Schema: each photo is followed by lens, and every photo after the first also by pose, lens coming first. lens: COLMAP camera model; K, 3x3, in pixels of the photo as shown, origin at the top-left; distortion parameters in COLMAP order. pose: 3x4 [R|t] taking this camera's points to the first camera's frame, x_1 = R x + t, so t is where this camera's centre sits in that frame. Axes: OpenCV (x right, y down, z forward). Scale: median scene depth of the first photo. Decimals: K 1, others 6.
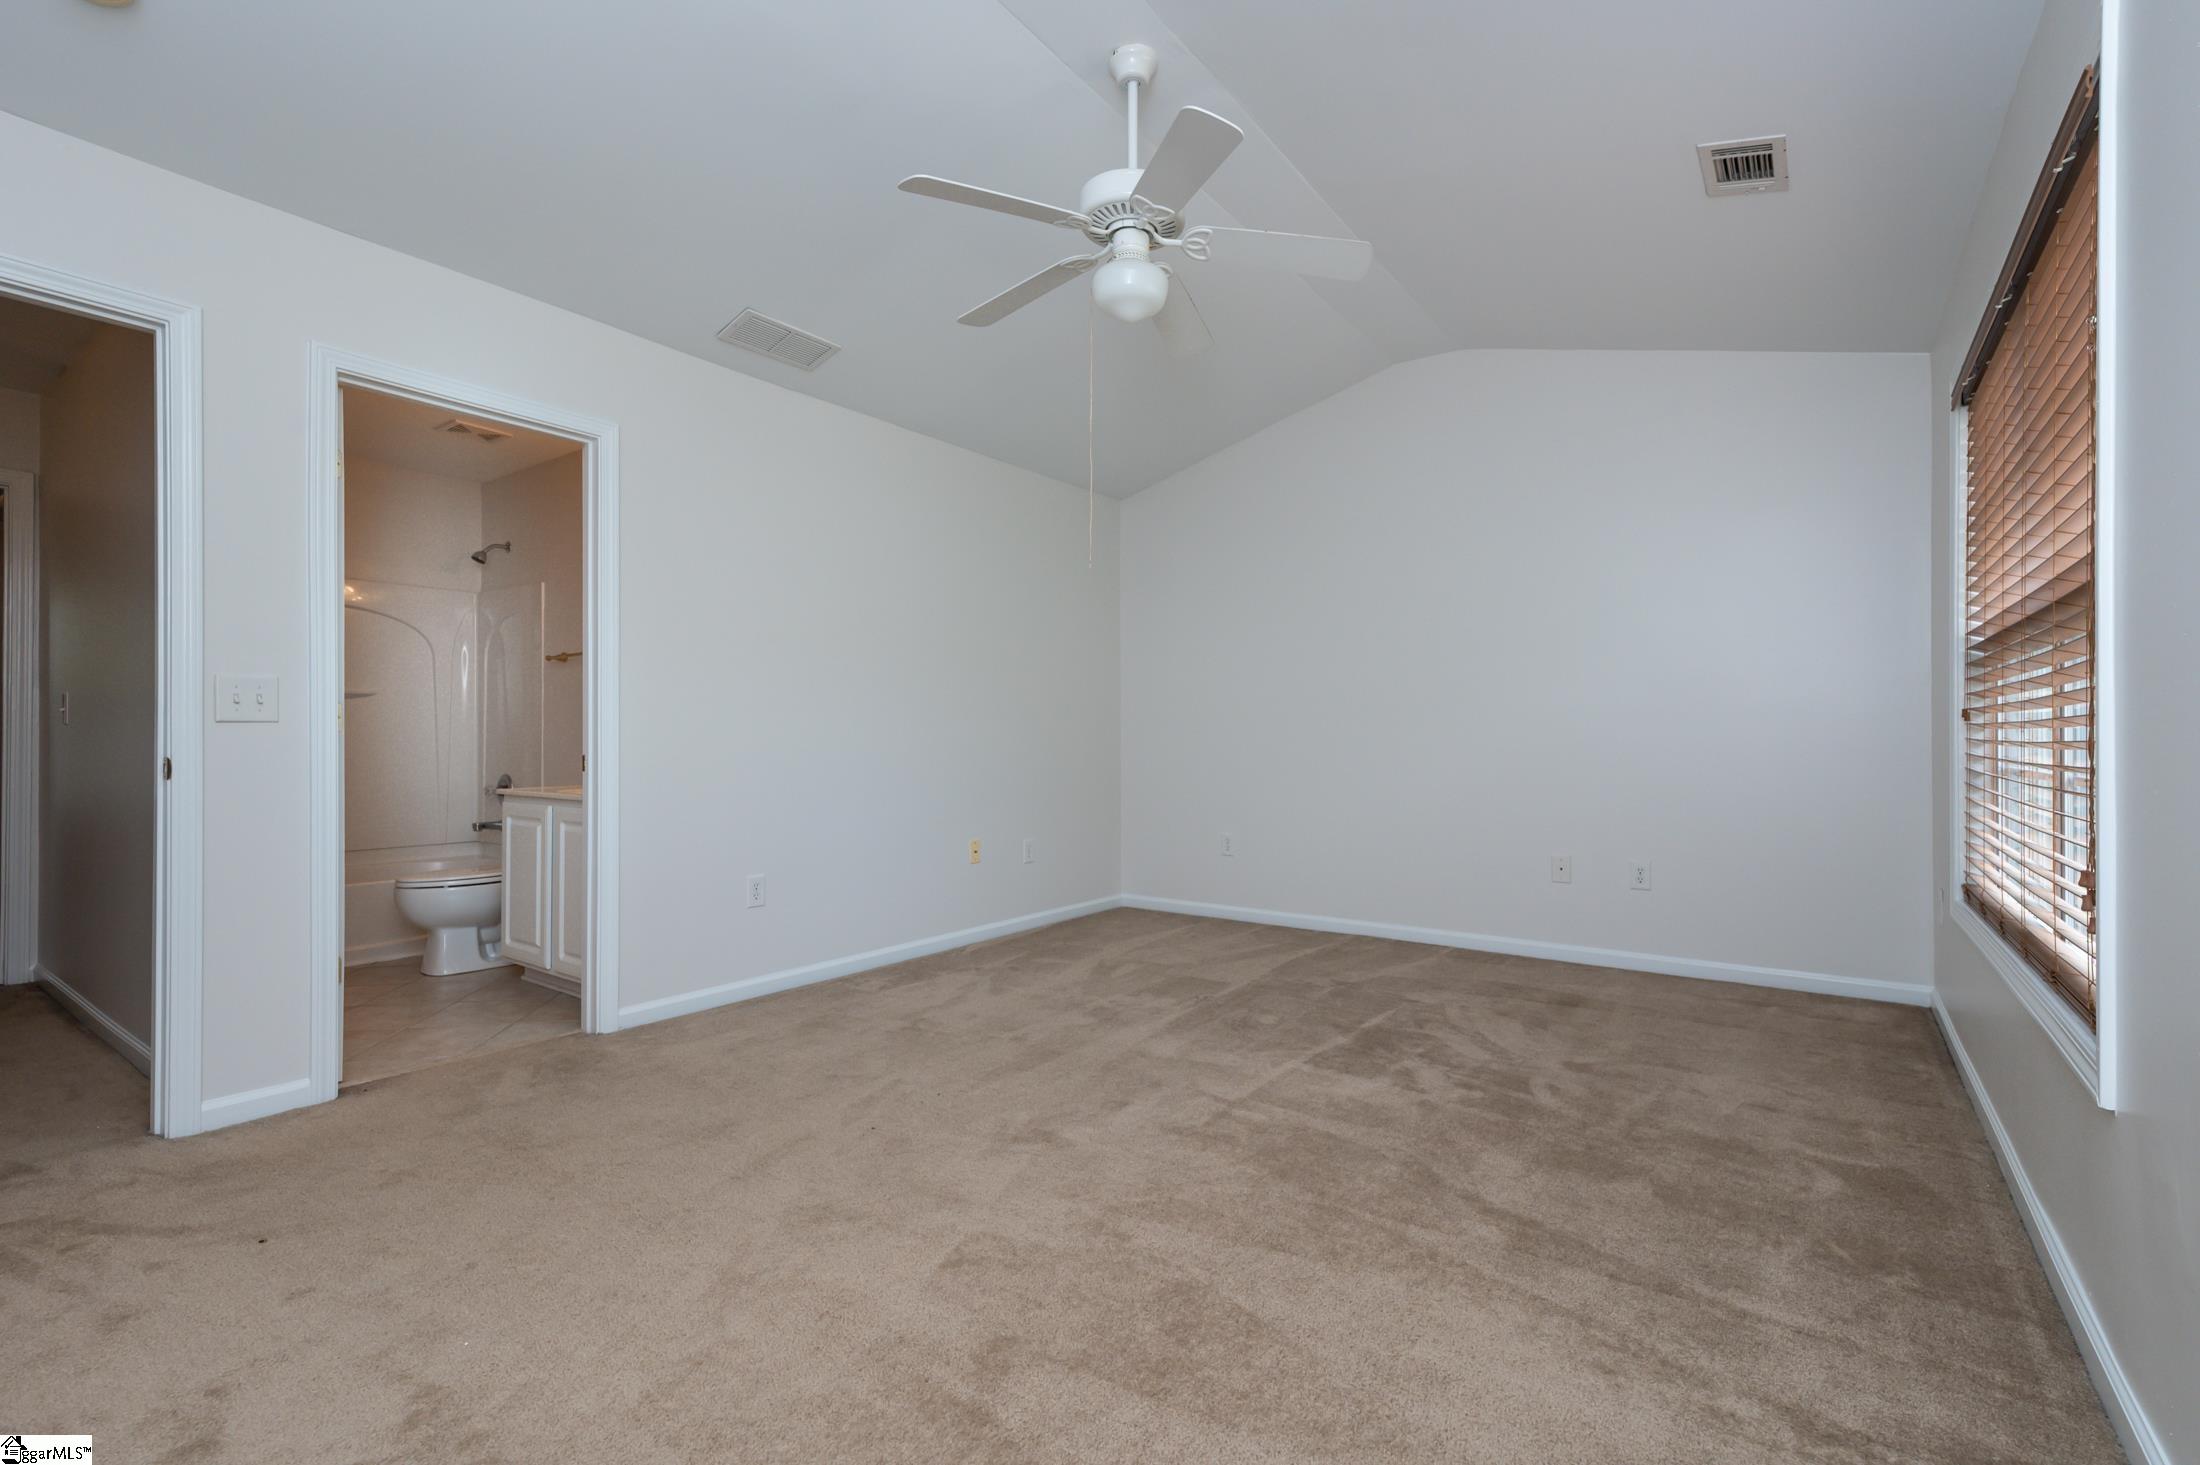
lens RADIAL K [[972.7, 0, 1100.0], [0, 972.7, 732.5], [0, 0, 1]] dist [-0.000159, -0.000012]
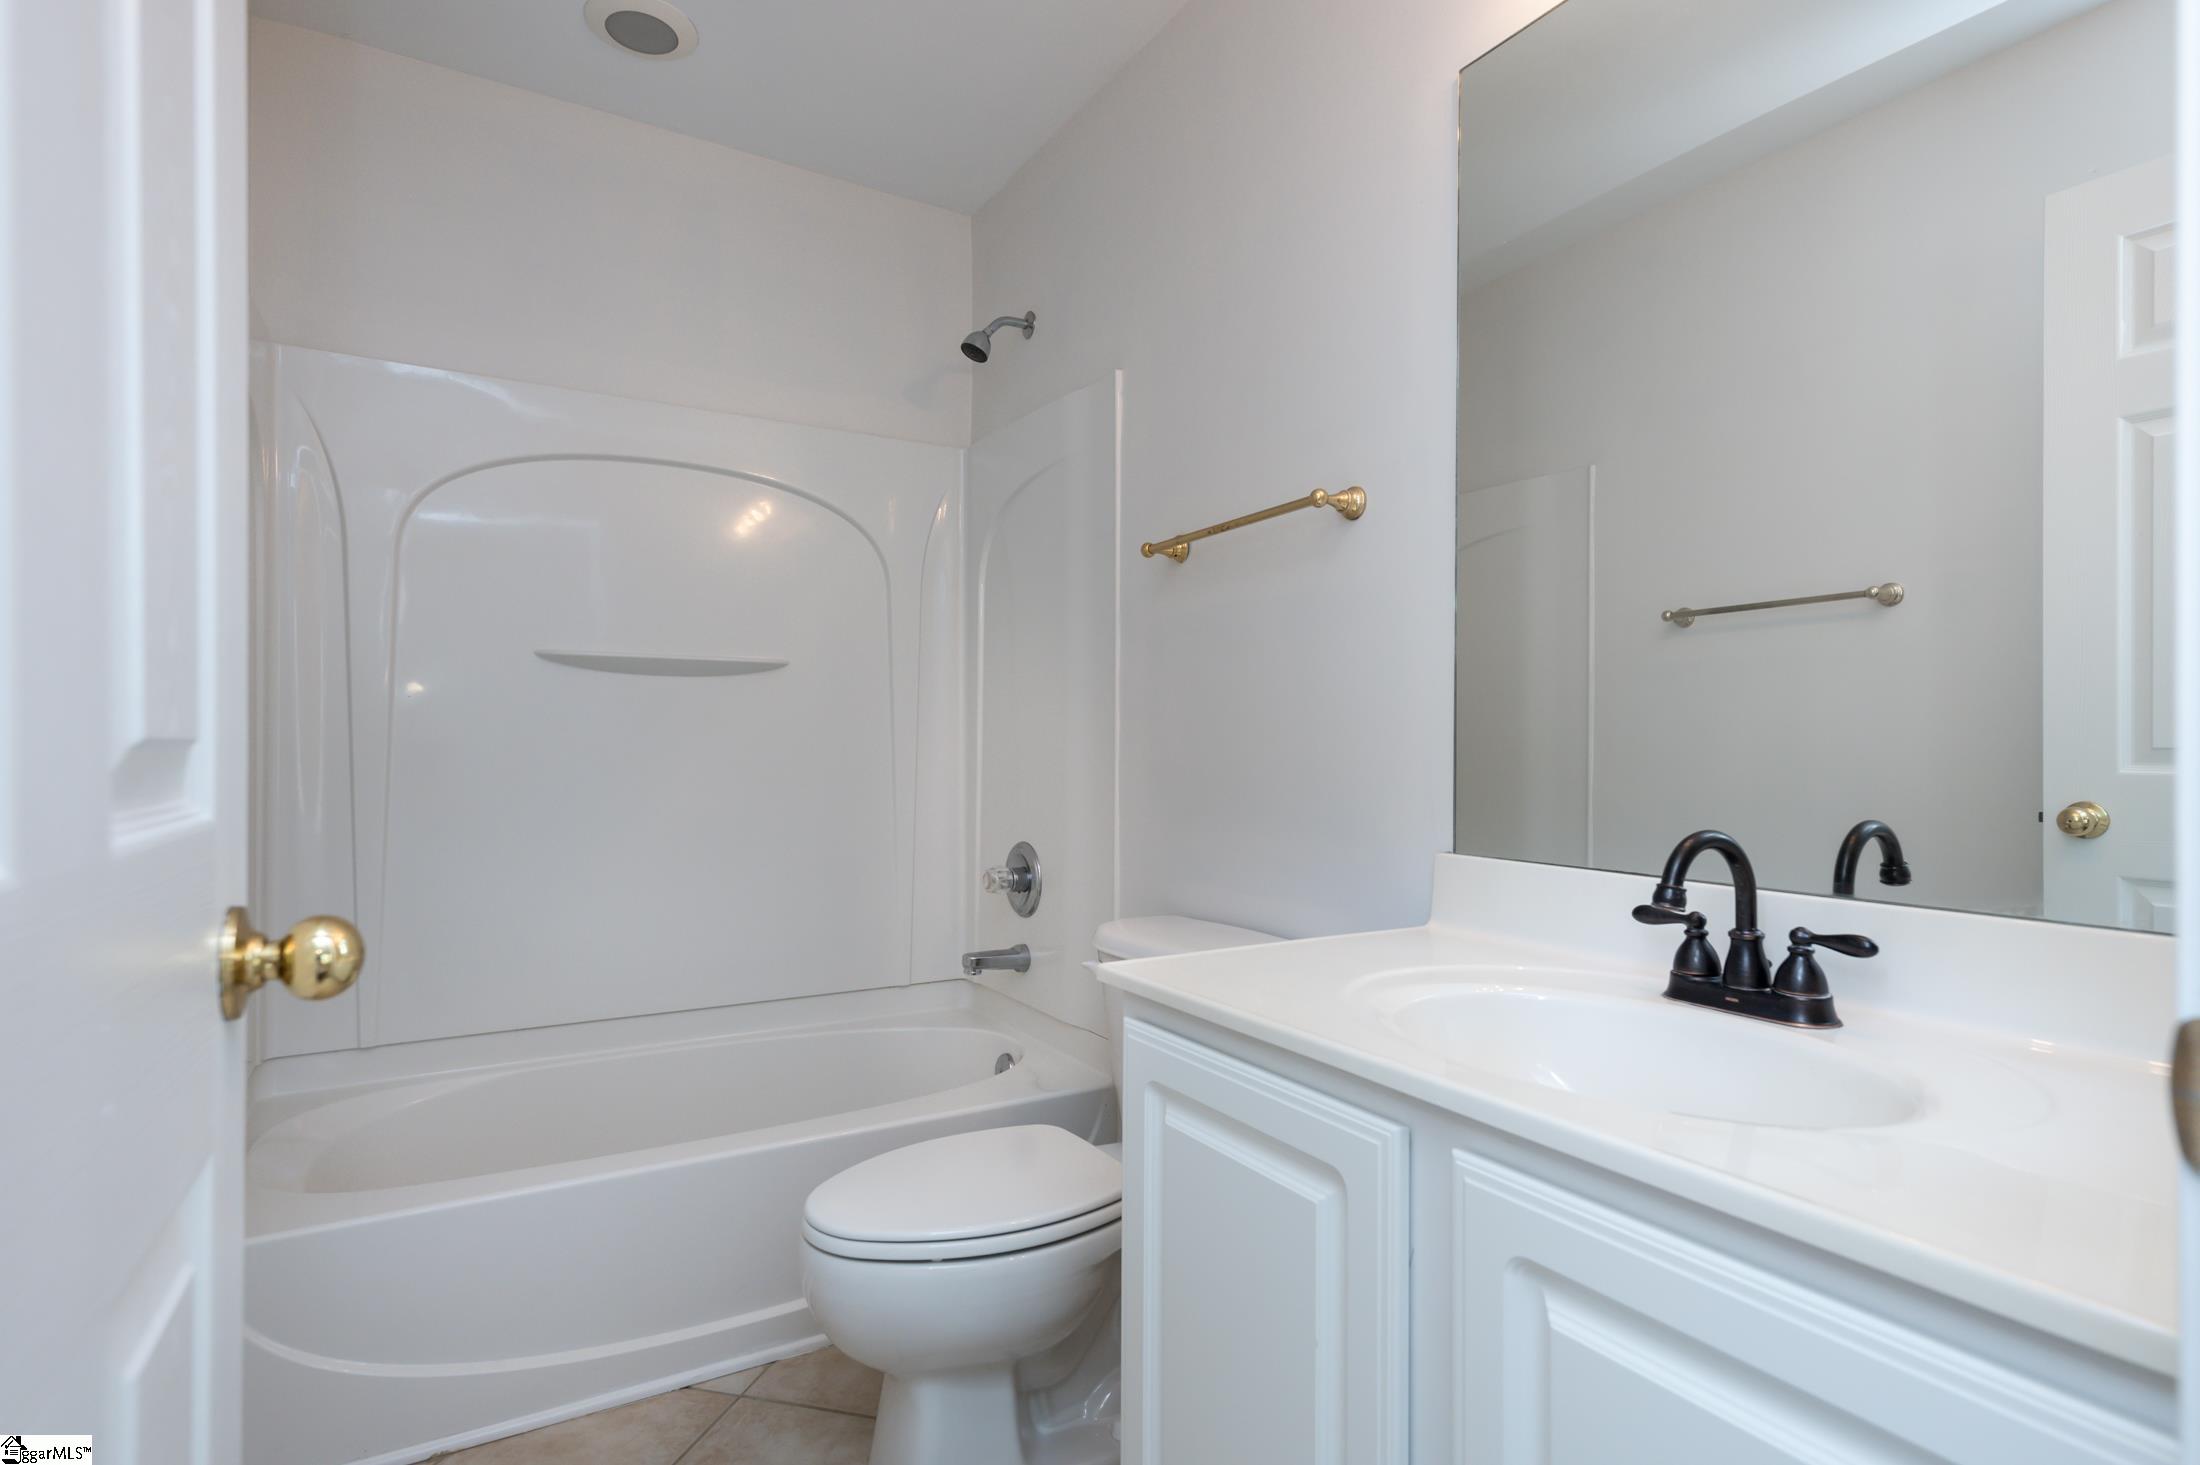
lens RADIAL K [[1121.4, 0, 1100.0], [0, 1121.4, 732.5], [0, 0, 1]] dist [-0.000173, -0.000013]
pose [[0.923257, 0.000030, -0.384184, -0.390814], [-0.001209, 0.999995, -0.002828, -0.006744], [0.384182, 0.003075, 0.923252, 0.555392]]
